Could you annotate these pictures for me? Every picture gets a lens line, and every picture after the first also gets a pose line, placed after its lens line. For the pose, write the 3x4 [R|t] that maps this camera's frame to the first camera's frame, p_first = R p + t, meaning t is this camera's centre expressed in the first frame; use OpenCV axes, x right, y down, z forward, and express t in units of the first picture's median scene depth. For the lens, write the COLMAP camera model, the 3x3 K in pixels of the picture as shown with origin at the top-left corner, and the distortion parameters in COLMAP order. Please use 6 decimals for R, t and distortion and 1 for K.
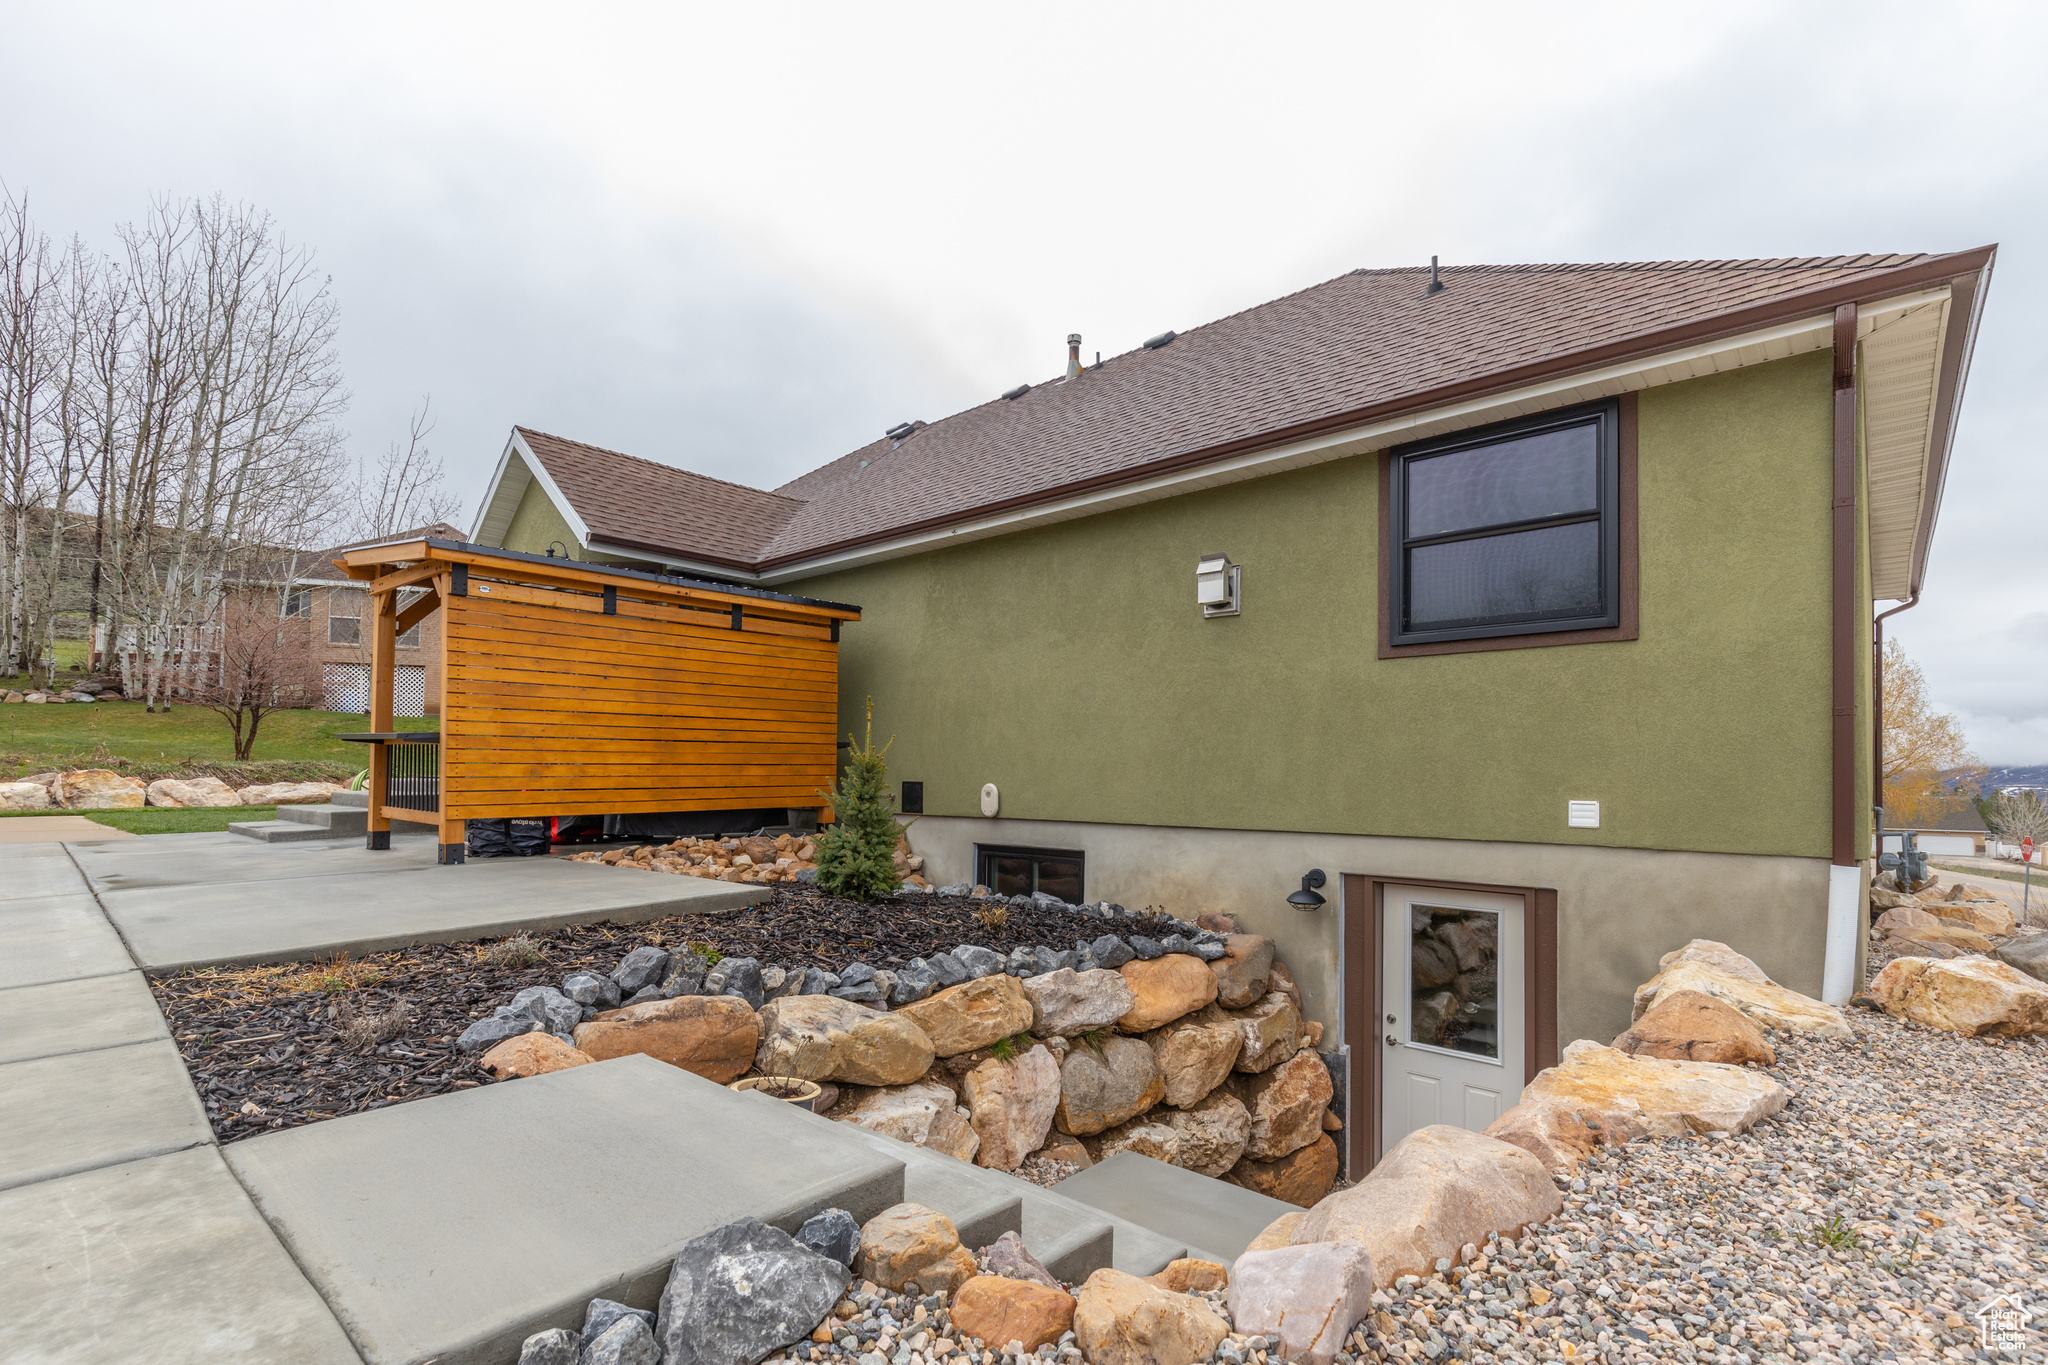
lens RADIAL K [[946.9, 0, 1037.8], [0, 946.9, 752.6], [0, 0, 1]] dist [0.015264, -0.011336]
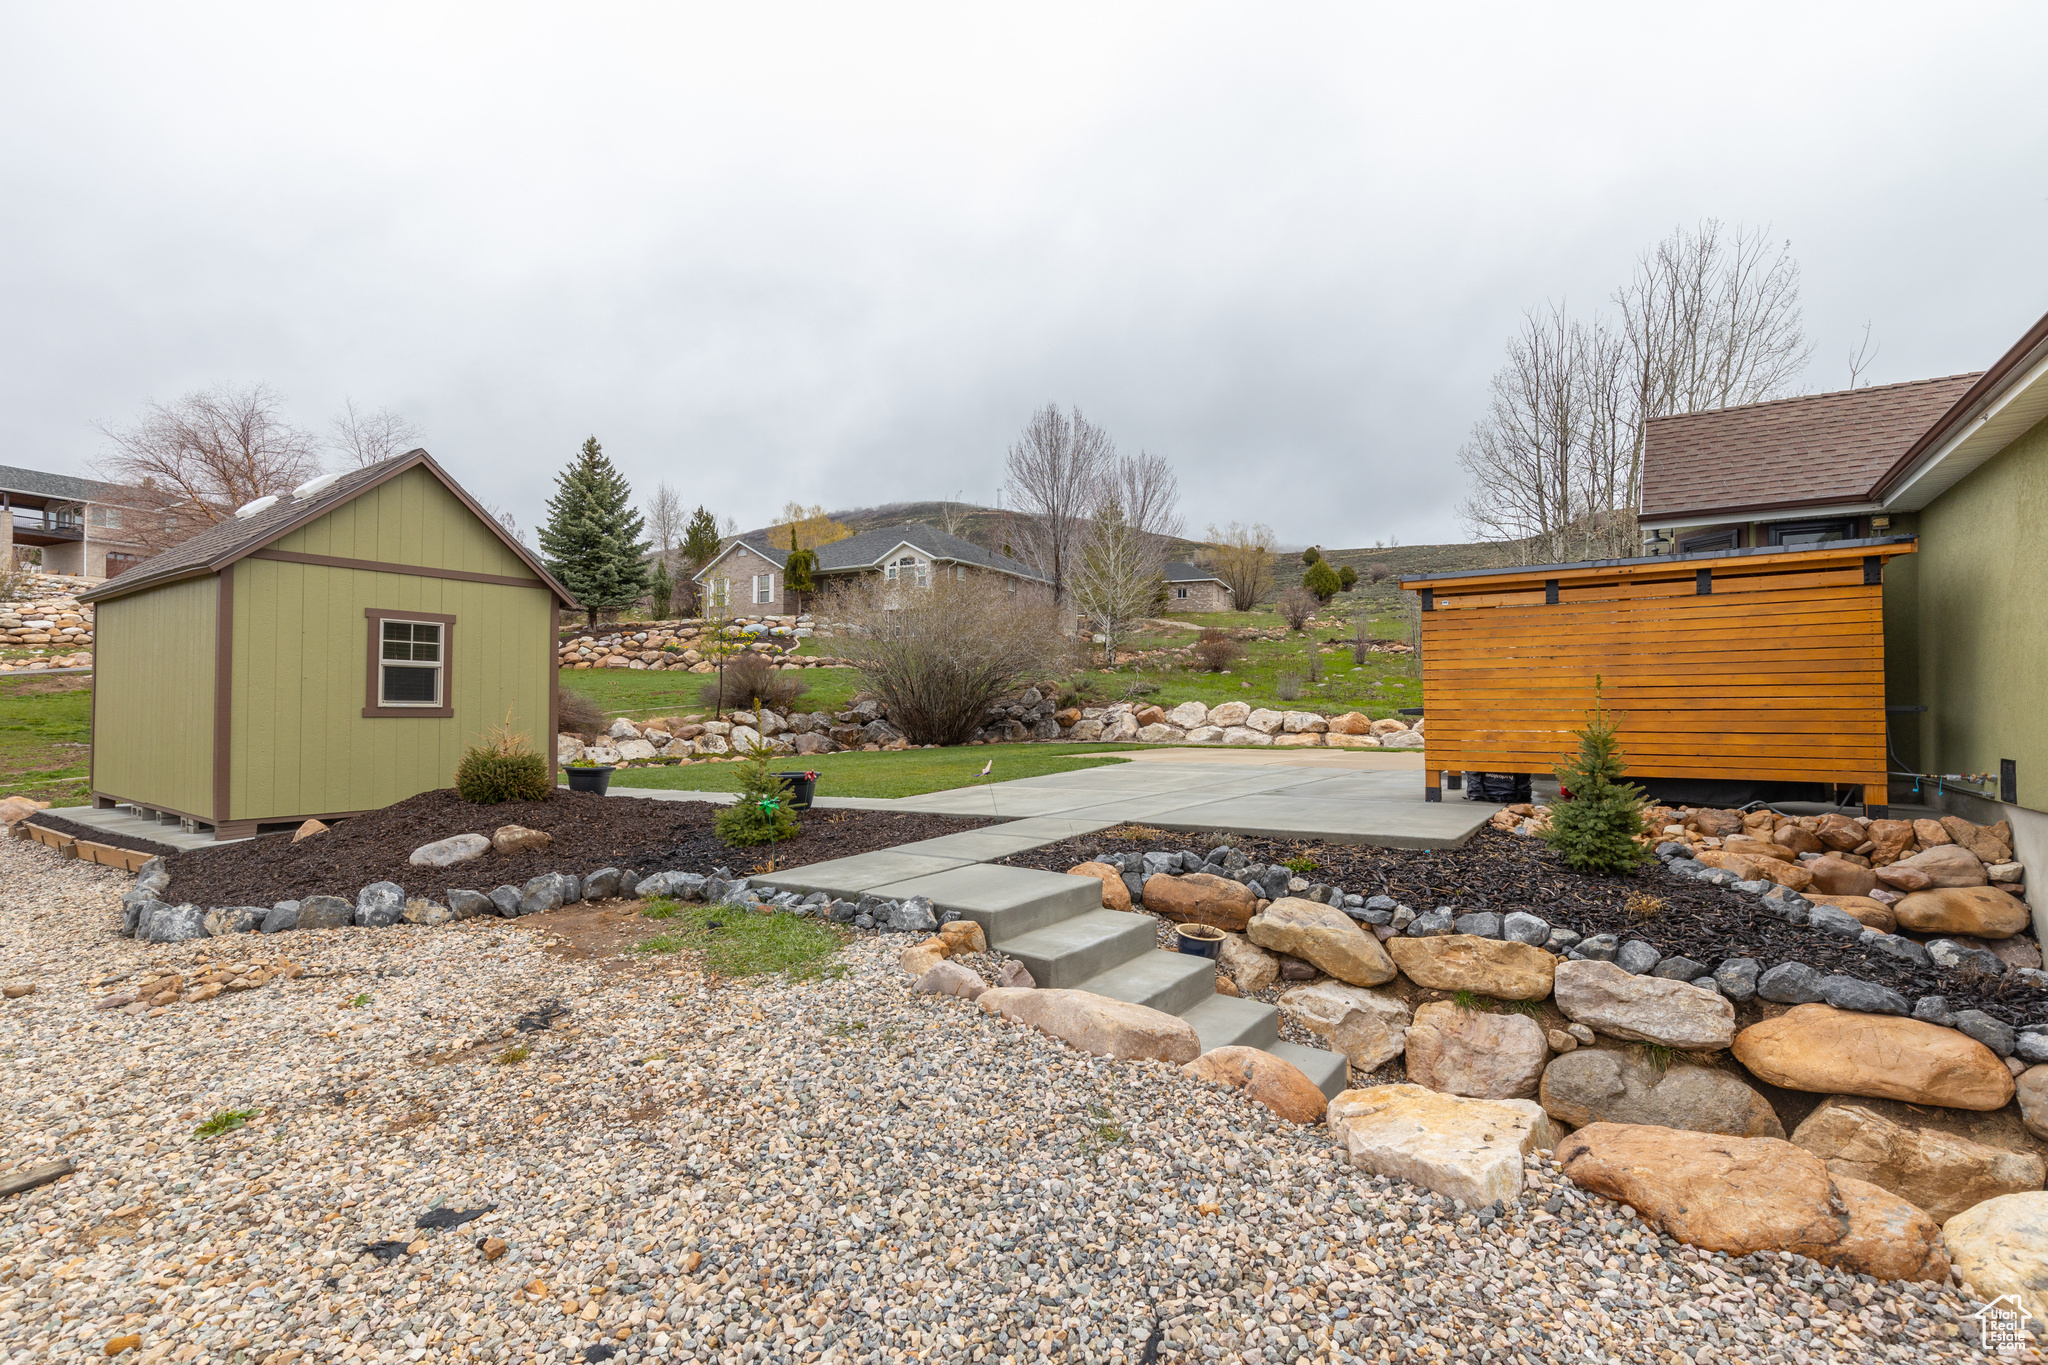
lens RADIAL K [[932.3, 0, 1031.0], [0, 932.3, 682.7], [0, 0, 1]] dist [0.002047, 0.000147]
pose [[0.134008, -0.033617, -0.990410, 0.572434], [0.018616, 0.999333, -0.031401, -0.022925], [0.990805, -0.014229, 0.134544, 0.191577]]
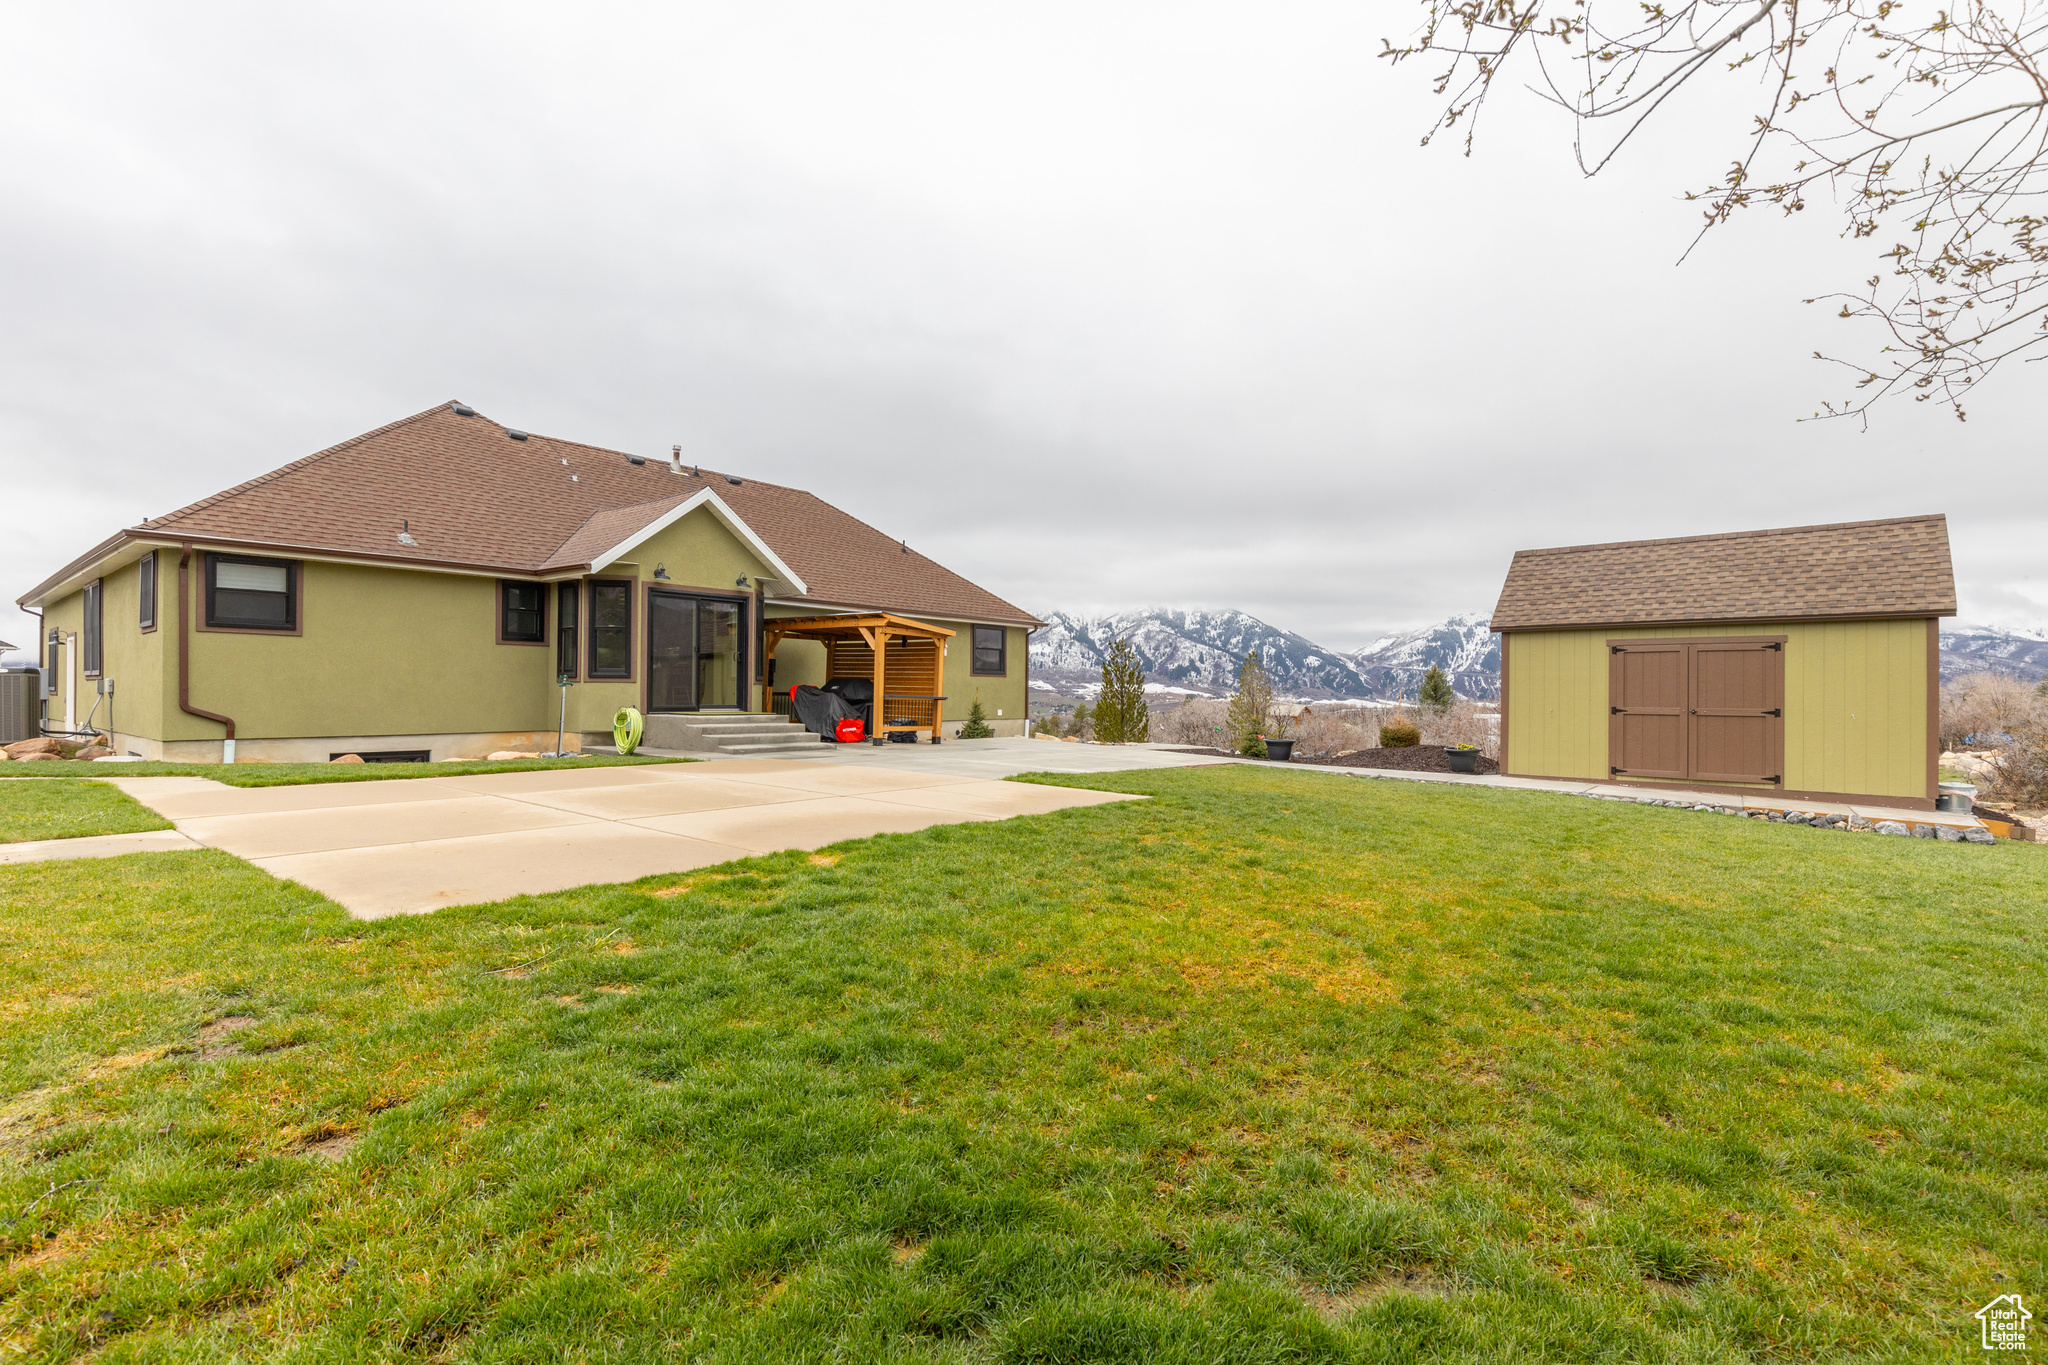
lens RADIAL K [[914.1, 0, 1016.2], [0, 914.1, 689.3], [0, 0, 1]] dist [0.002560, 0.000644]
pose [[-0.018495, -0.006081, 0.999810, -2.753296], [-0.036070, 0.999335, 0.005411, -0.053773], [-0.999178, -0.035963, -0.018702, 0.692314]]
